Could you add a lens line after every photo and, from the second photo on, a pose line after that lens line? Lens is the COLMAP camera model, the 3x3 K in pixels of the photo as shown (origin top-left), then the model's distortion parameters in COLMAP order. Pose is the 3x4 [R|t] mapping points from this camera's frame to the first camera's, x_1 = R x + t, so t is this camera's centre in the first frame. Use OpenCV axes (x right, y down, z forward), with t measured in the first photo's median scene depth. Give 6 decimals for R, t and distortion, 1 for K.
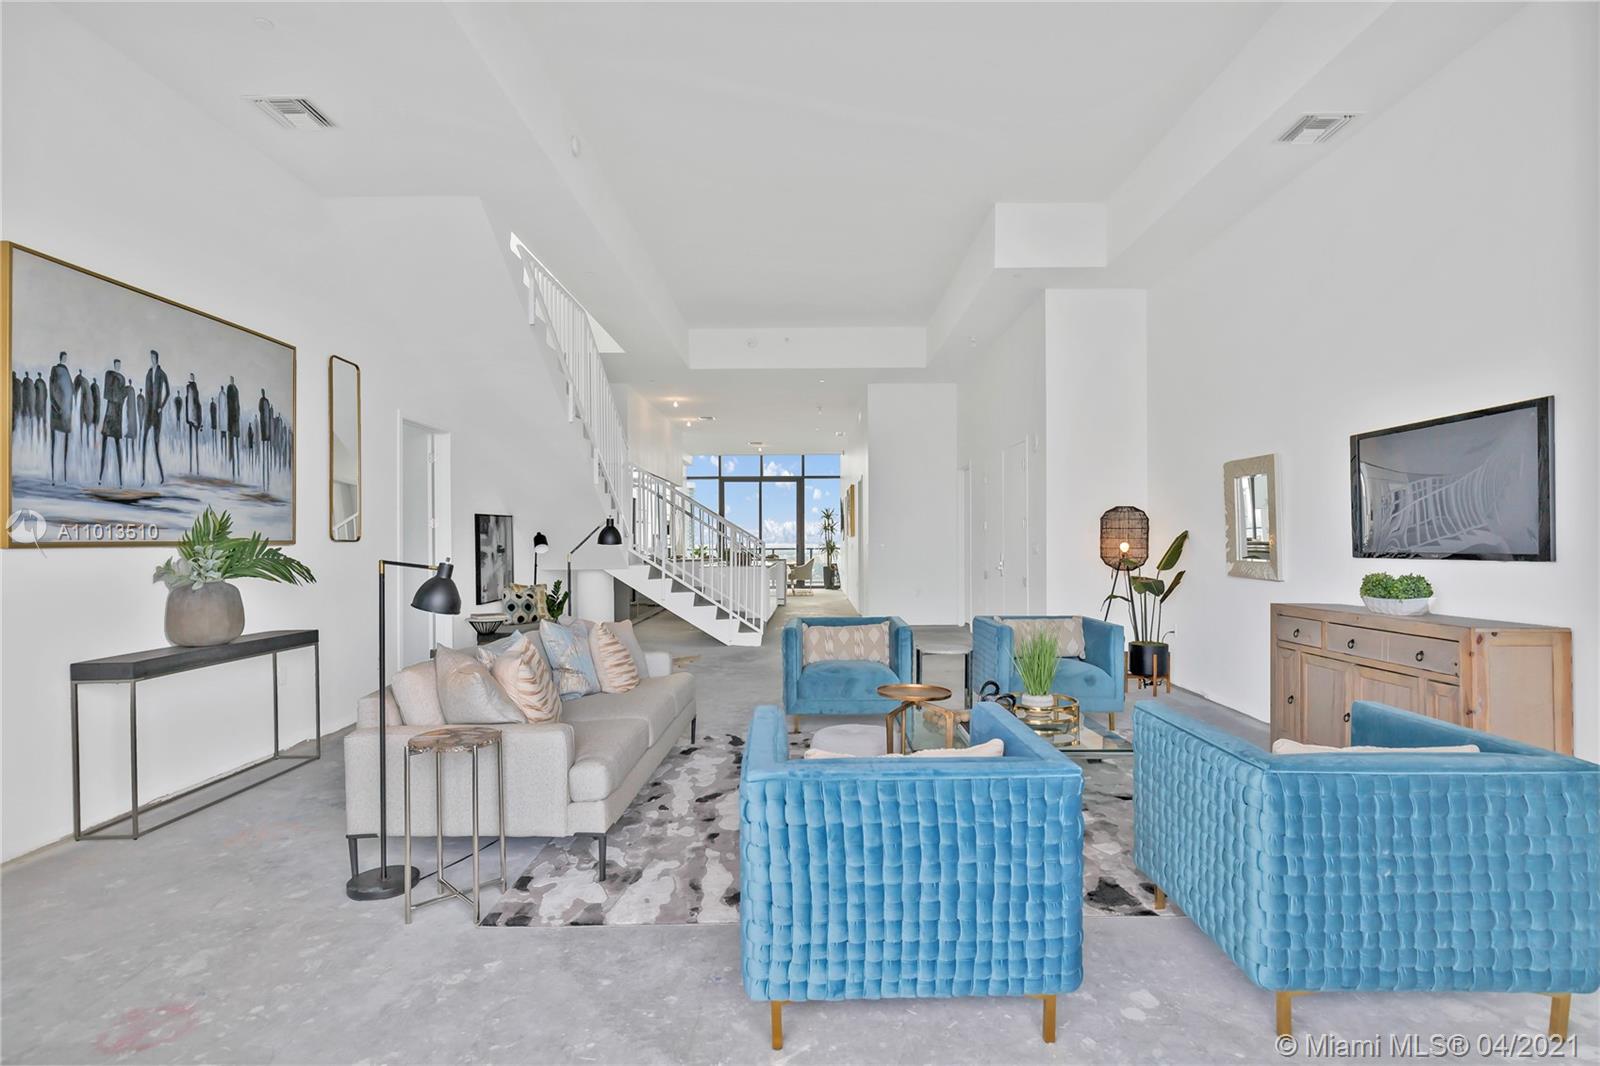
lens RADIAL K [[815.0, 0, 796.9], [0, 815.0, 548.2], [0, 0, 1]] dist [0.001818, 0.000475]
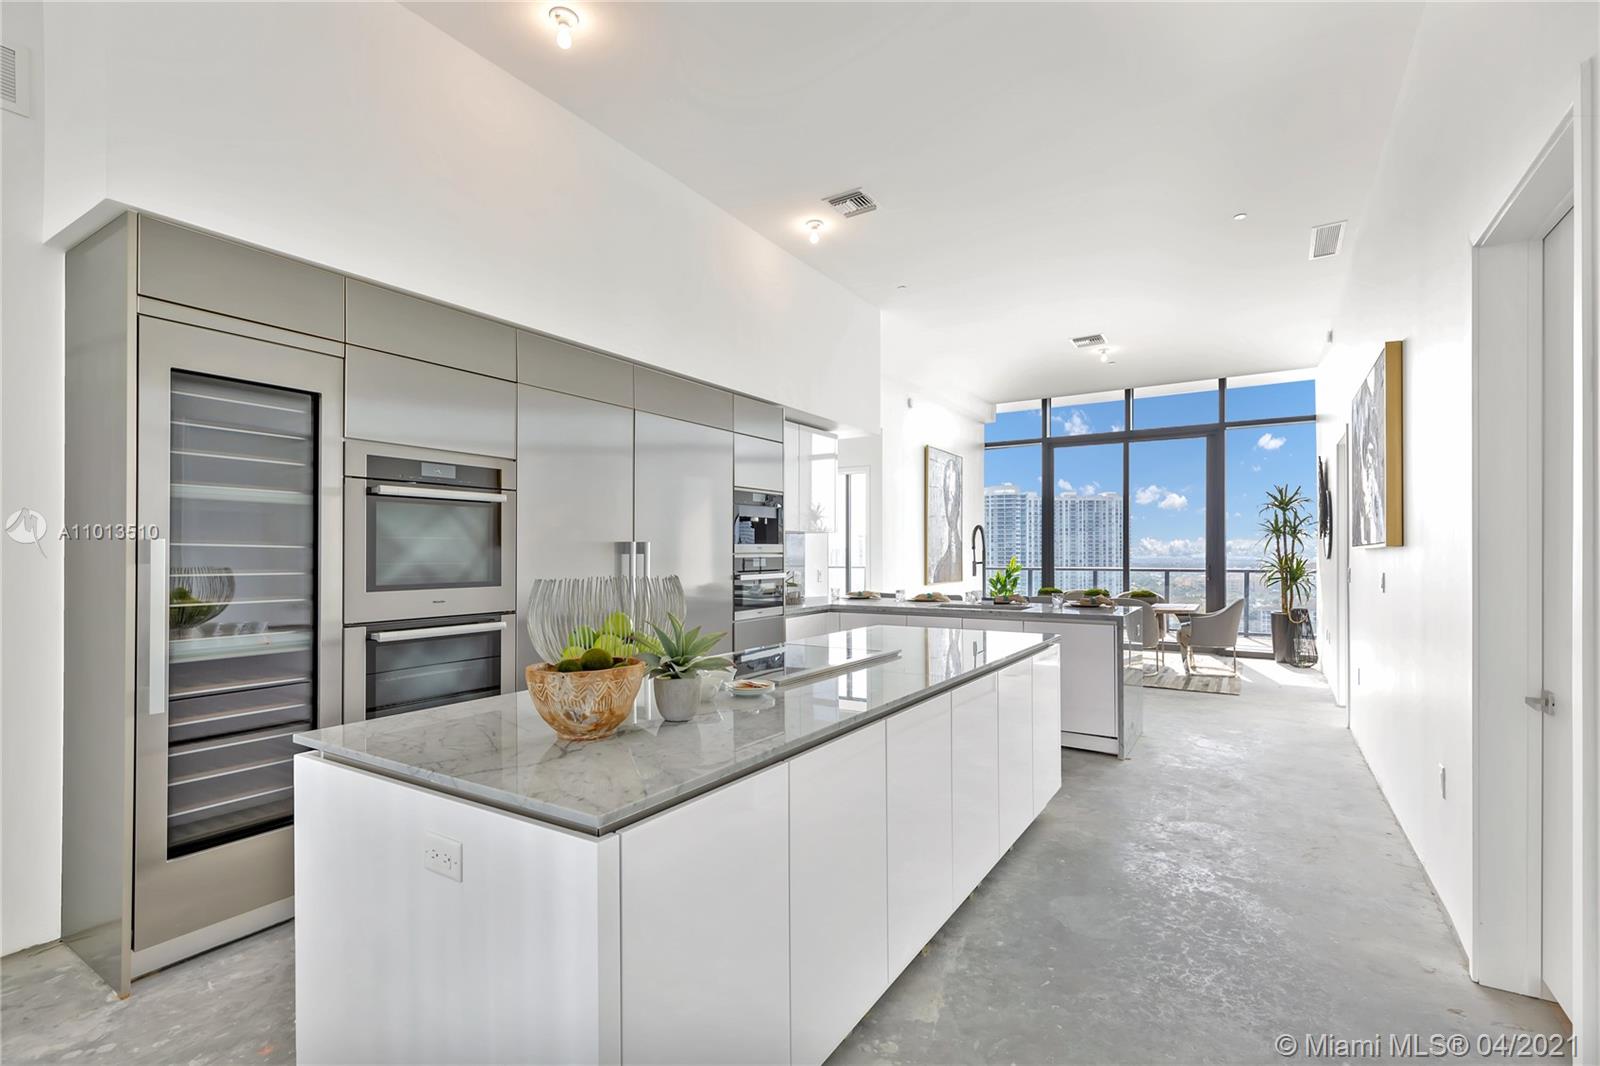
lens RADIAL K [[726.0, 0, 804.1], [0, 726.0, 544.8], [0, 0, 1]] dist [0.014567, -0.000348]
pose [[0.851031, -0.003550, -0.525103, 0.068698], [-0.006389, 0.999833, -0.017113, -0.020569], [0.525076, 0.017918, 0.850867, 1.443733]]
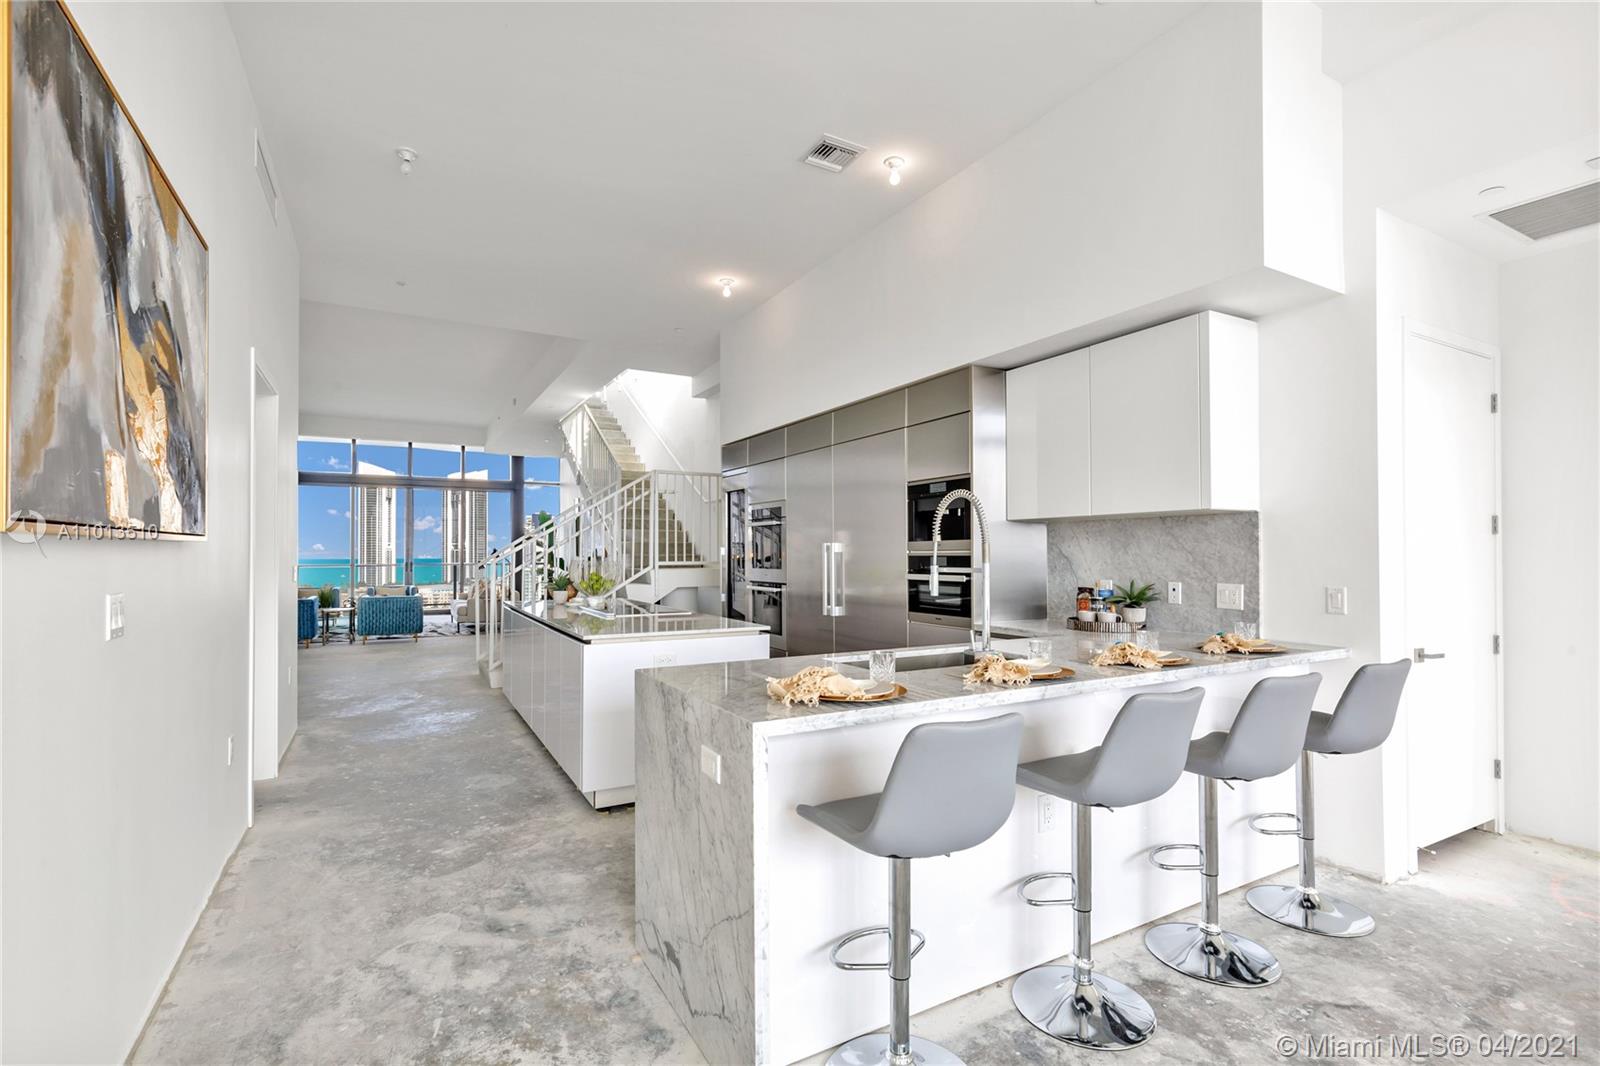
lens RADIAL K [[729.3, 0, 801.5], [0, 729.3, 545.1], [0, 0, 1]] dist [0.009908, -0.008477]
pose [[-0.865368, -0.000731, -0.501137, 0.070498], [-0.000383, 1.000000, -0.000796, -0.023677], [0.501137, -0.000497, -0.865368, 1.836843]]
